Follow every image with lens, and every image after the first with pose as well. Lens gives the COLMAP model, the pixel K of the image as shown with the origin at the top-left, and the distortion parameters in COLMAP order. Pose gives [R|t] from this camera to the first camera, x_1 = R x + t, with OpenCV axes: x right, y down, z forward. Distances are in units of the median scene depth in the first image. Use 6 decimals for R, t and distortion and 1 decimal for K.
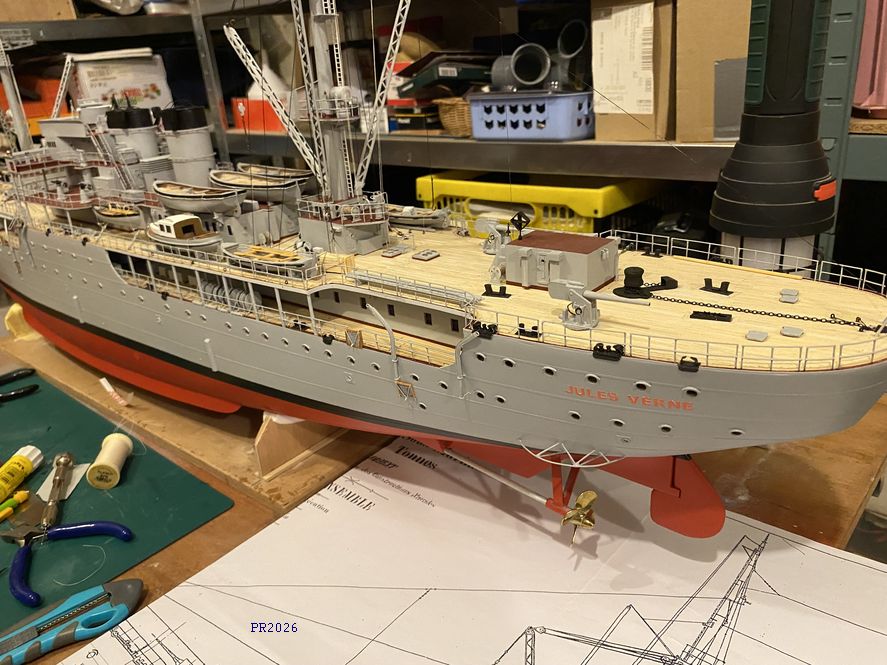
lens RADIAL K [[669.1, 0, 443.5], [0, 669.1, 332.5], [0, 0, 1]] dist [0.007412, -0.012783]
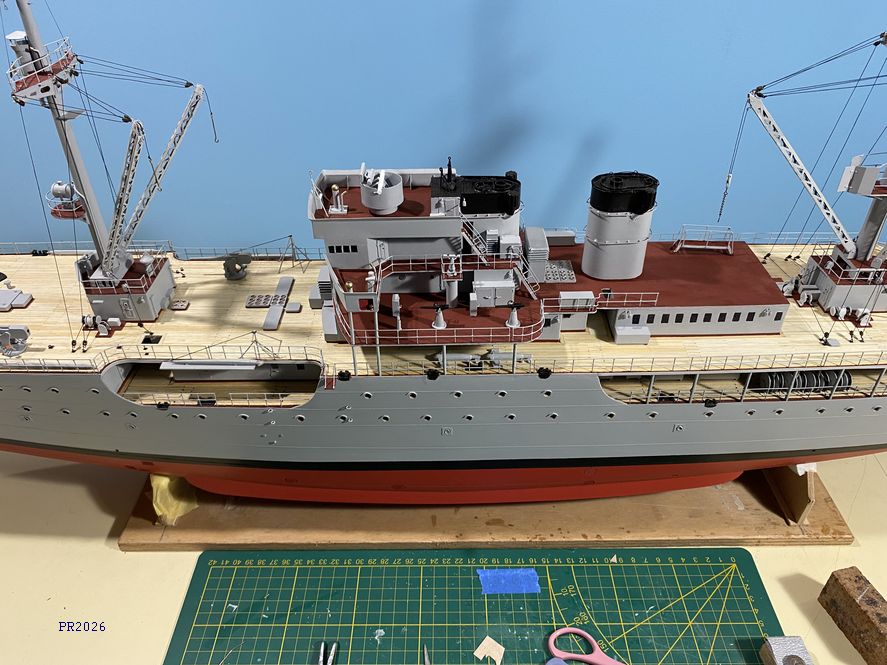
lens RADIAL K [[674.2, 0, 439.6], [0, 674.2, 329.9], [0, 0, 1]] dist [0.048226, -0.074828]
pose [[0.768852, -0.332616, 0.546107, -0.787833], [0.206132, 0.937391, 0.280727, -0.325138], [-0.605290, -0.103268, 0.789278, 0.341799]]
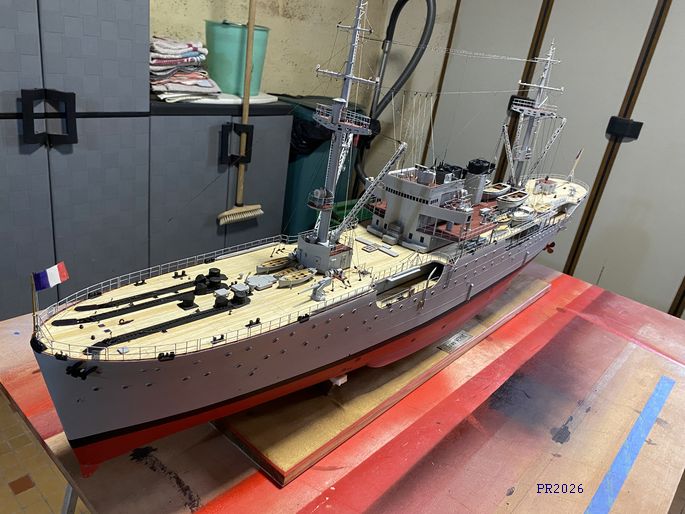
lens RADIAL K [[520.7, 0, 339.5], [0, 520.7, 255.0], [0, 0, 1]] dist [0.048226, -0.074828]
pose [[0.016833, -0.315391, 0.948812, -1.424912], [0.256348, 0.918590, 0.300797, -0.478868], [-0.966438, 0.238163, 0.096313, 0.961554]]
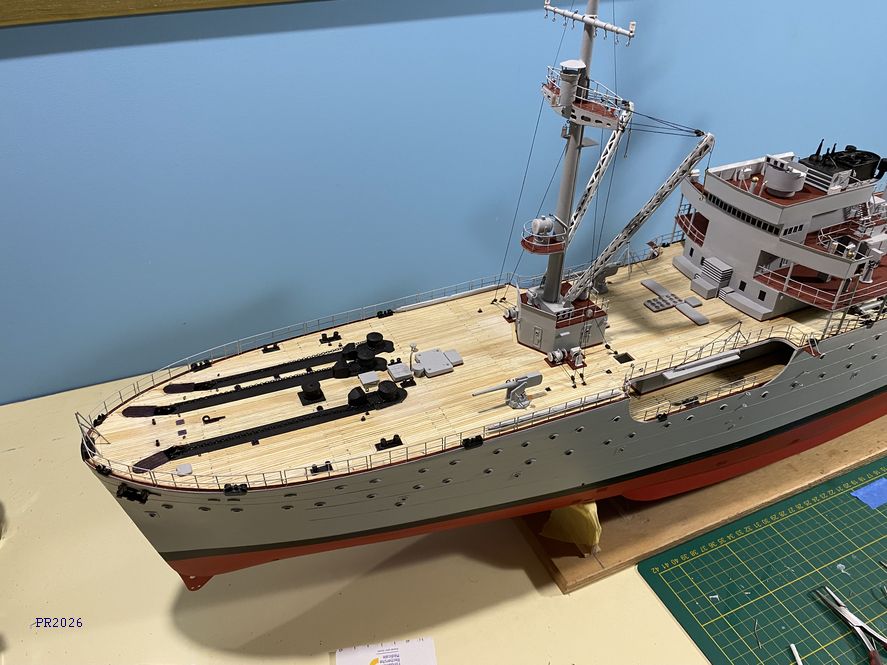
lens RADIAL K [[677.4, 0, 444.1], [0, 677.4, 327.6], [0, 0, 1]] dist [0.009651, -0.010703]
pose [[0.431282, -0.449201, 0.782441, -1.209201], [0.313434, 0.887825, 0.336937, -0.486052], [-0.846023, 0.099929, 0.523698, 0.815731]]
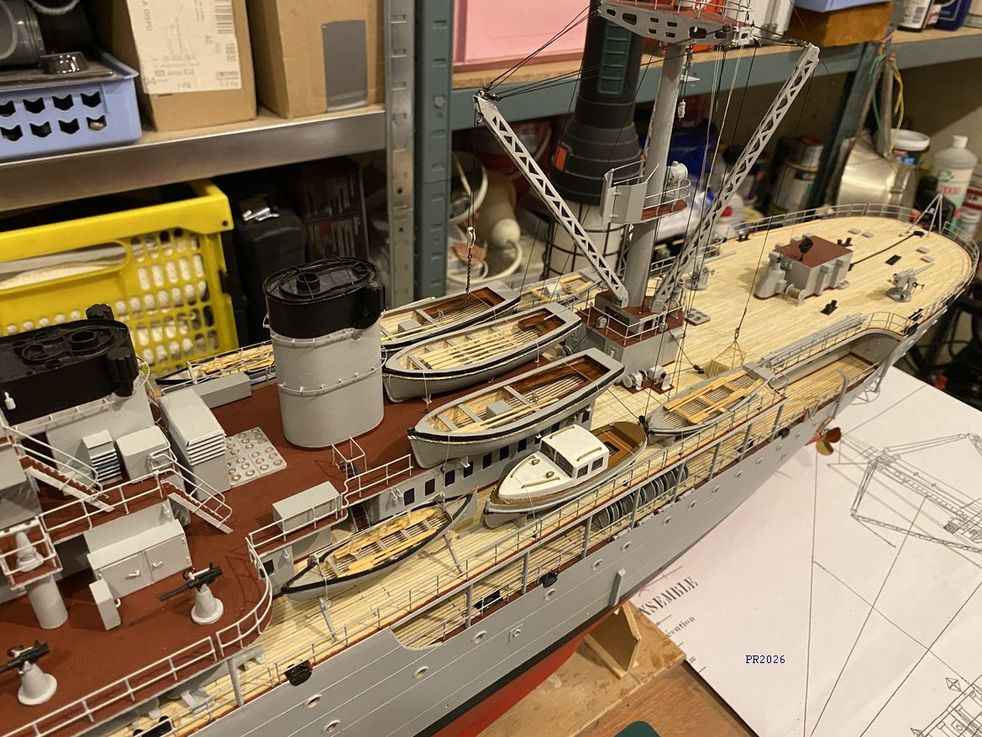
lens RADIAL K [[748.4, 0, 470.1], [0, 748.4, 372.0], [0, 0, 1]] dist [-0.000352, -0.010517]
pose [[0.250195, -0.466521, 0.848387, -0.604491], [0.316385, 0.867545, 0.383752, -0.323335], [-0.915043, 0.172404, 0.364656, 0.538745]]
